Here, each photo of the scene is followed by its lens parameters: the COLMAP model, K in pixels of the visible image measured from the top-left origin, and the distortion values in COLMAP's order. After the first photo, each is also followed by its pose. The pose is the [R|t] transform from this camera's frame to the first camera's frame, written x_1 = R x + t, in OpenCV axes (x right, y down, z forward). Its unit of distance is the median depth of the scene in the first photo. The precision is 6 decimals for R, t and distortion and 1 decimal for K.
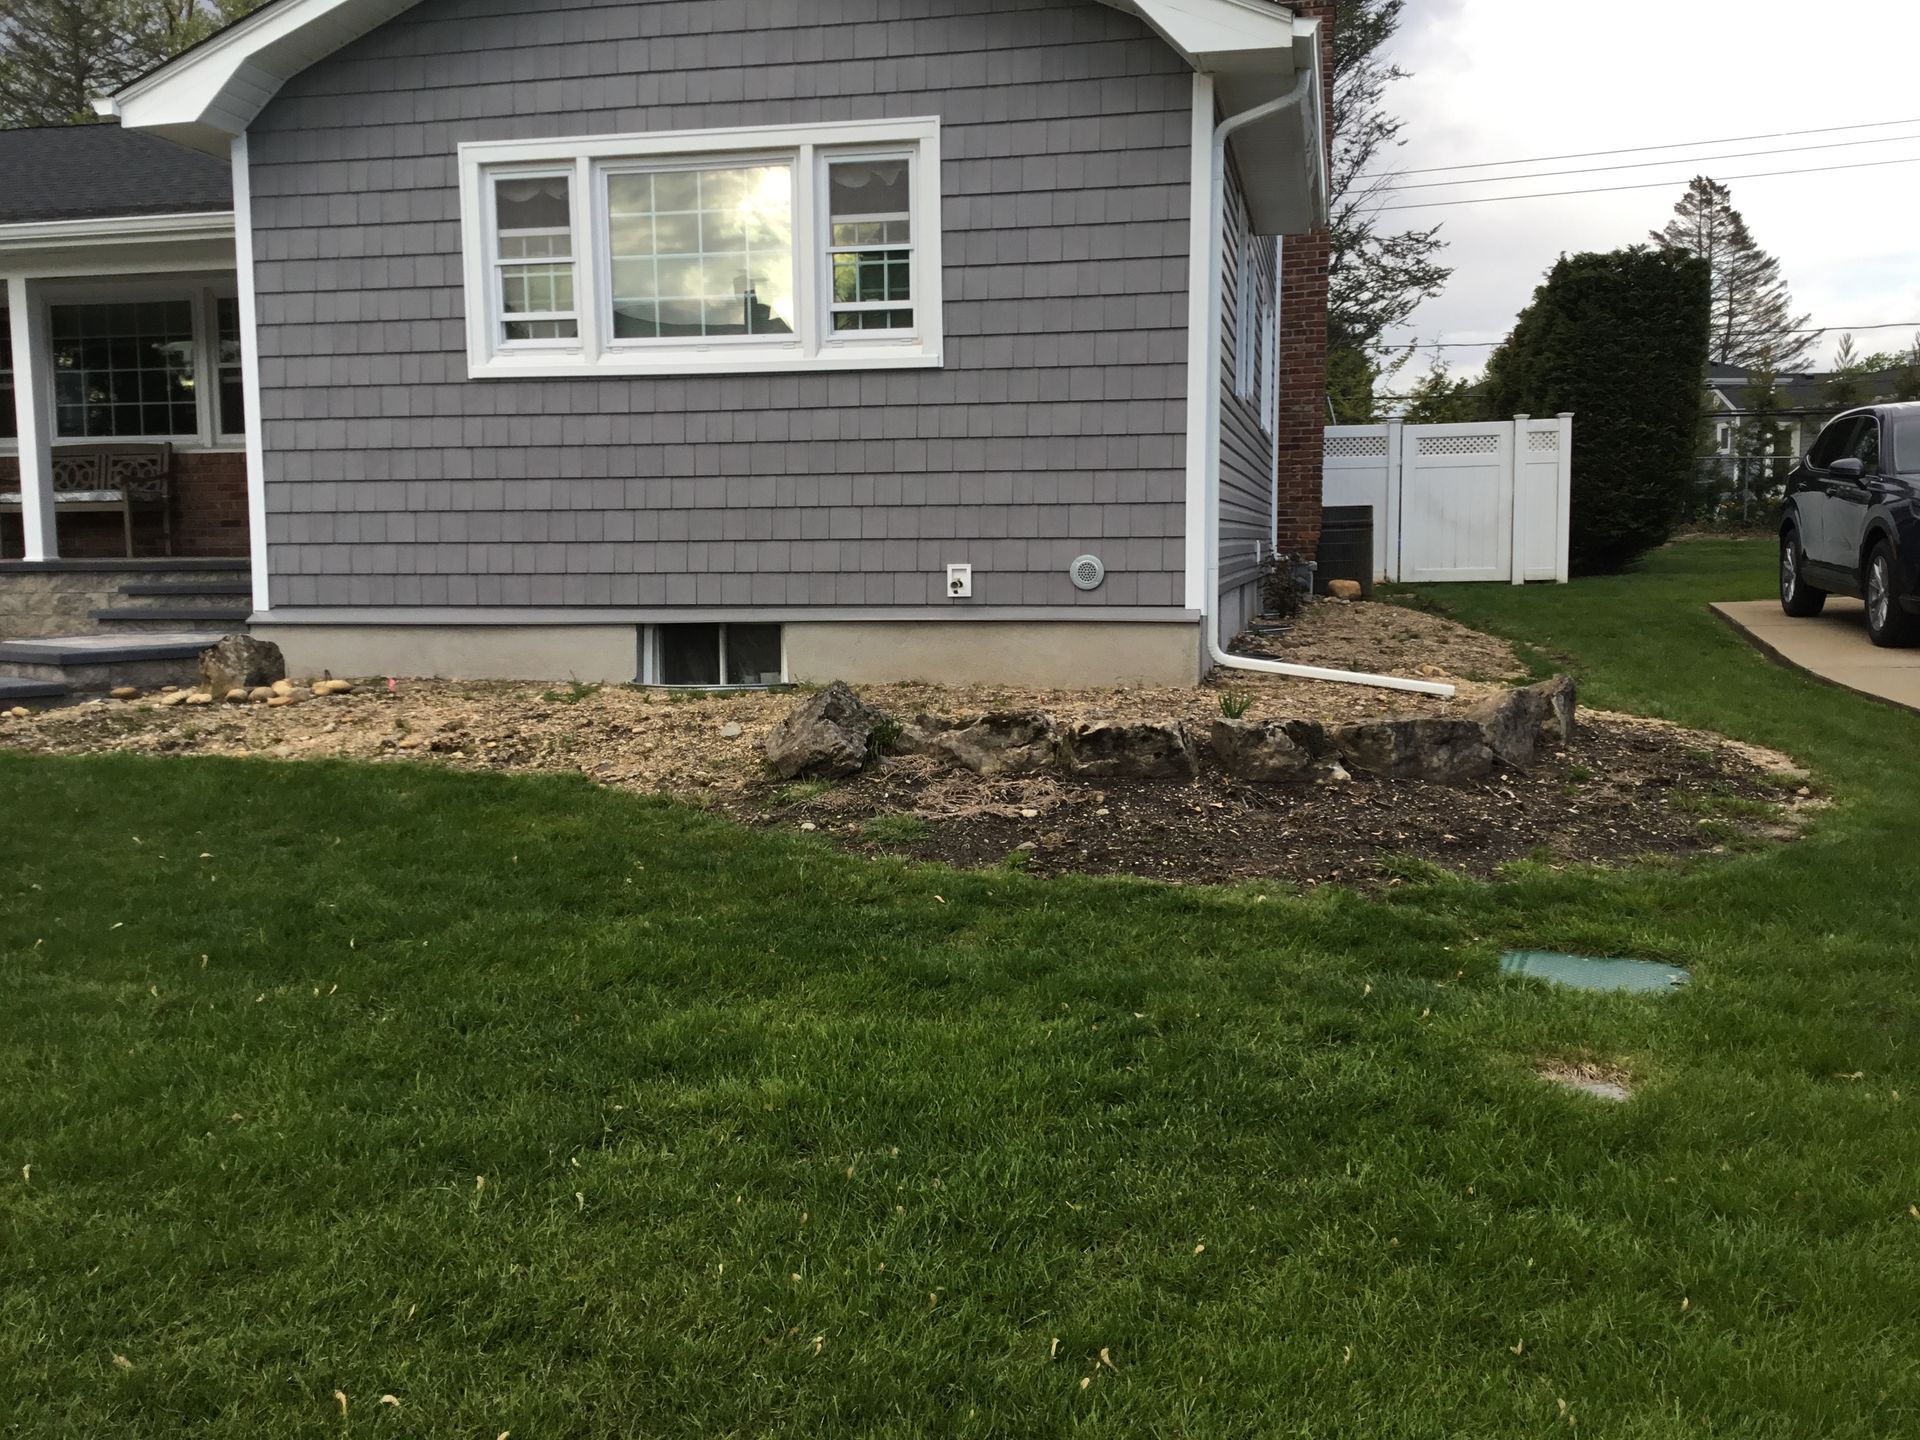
lens RADIAL K [[1654.4, 0, 879.2], [0, 1654.4, 724.4], [0, 0, 1]] dist [0.077756, -0.174453]
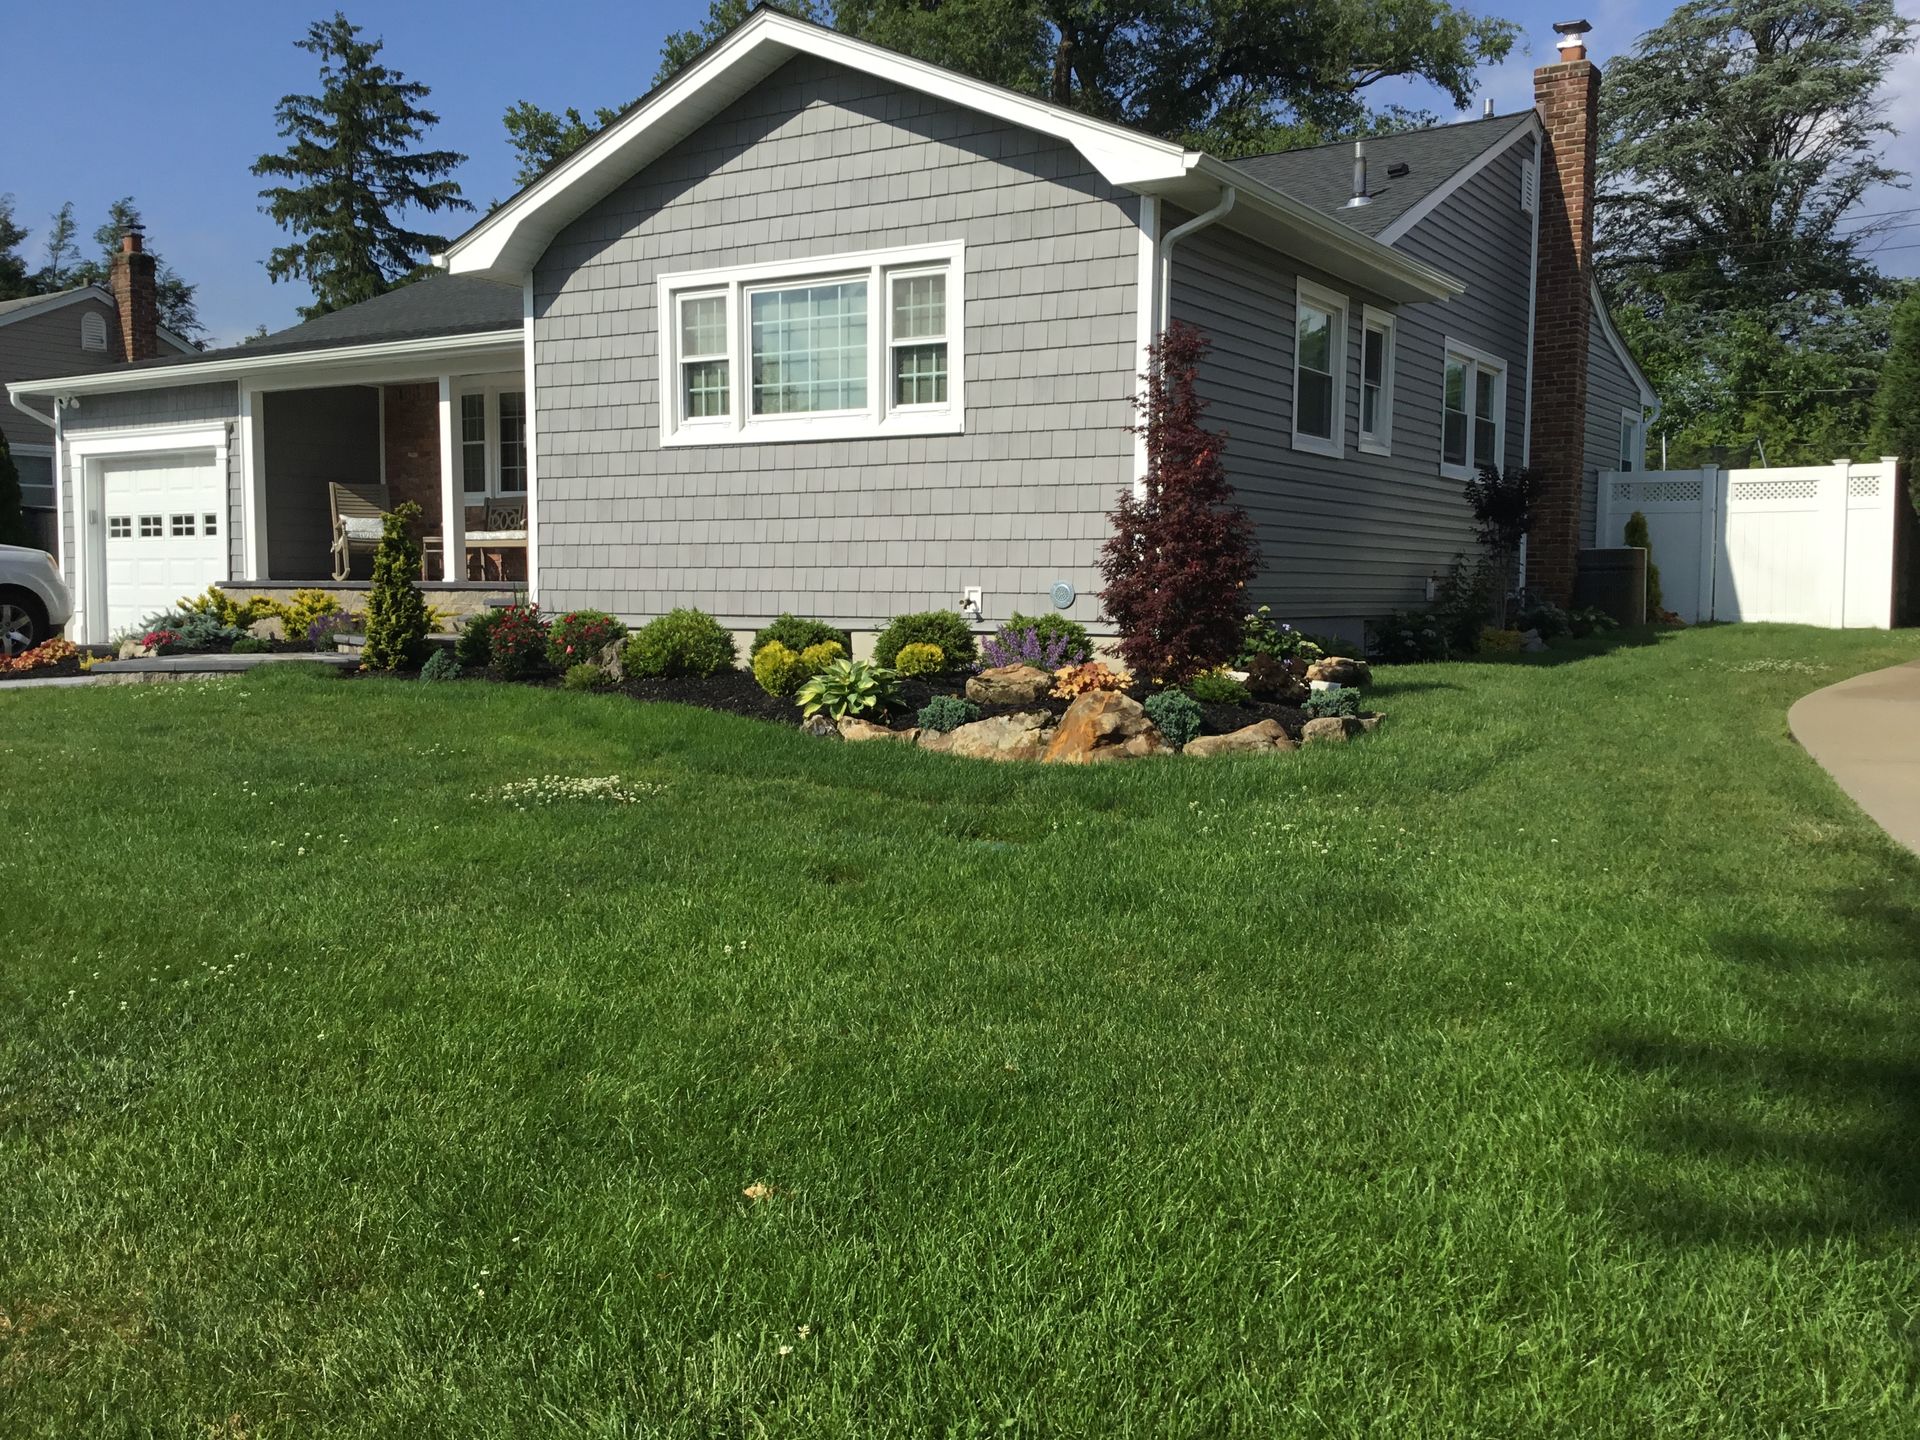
lens RADIAL K [[1654.4, 0, 879.2], [0, 1654.4, 724.4], [0, 0, 1]] dist [0.077756, -0.174453]
pose [[0.938786, 0.041767, -0.341959, 0.410955], [-0.051993, 0.998431, -0.020788, 0.038950], [0.340554, 0.037295, 0.939485, -0.210013]]
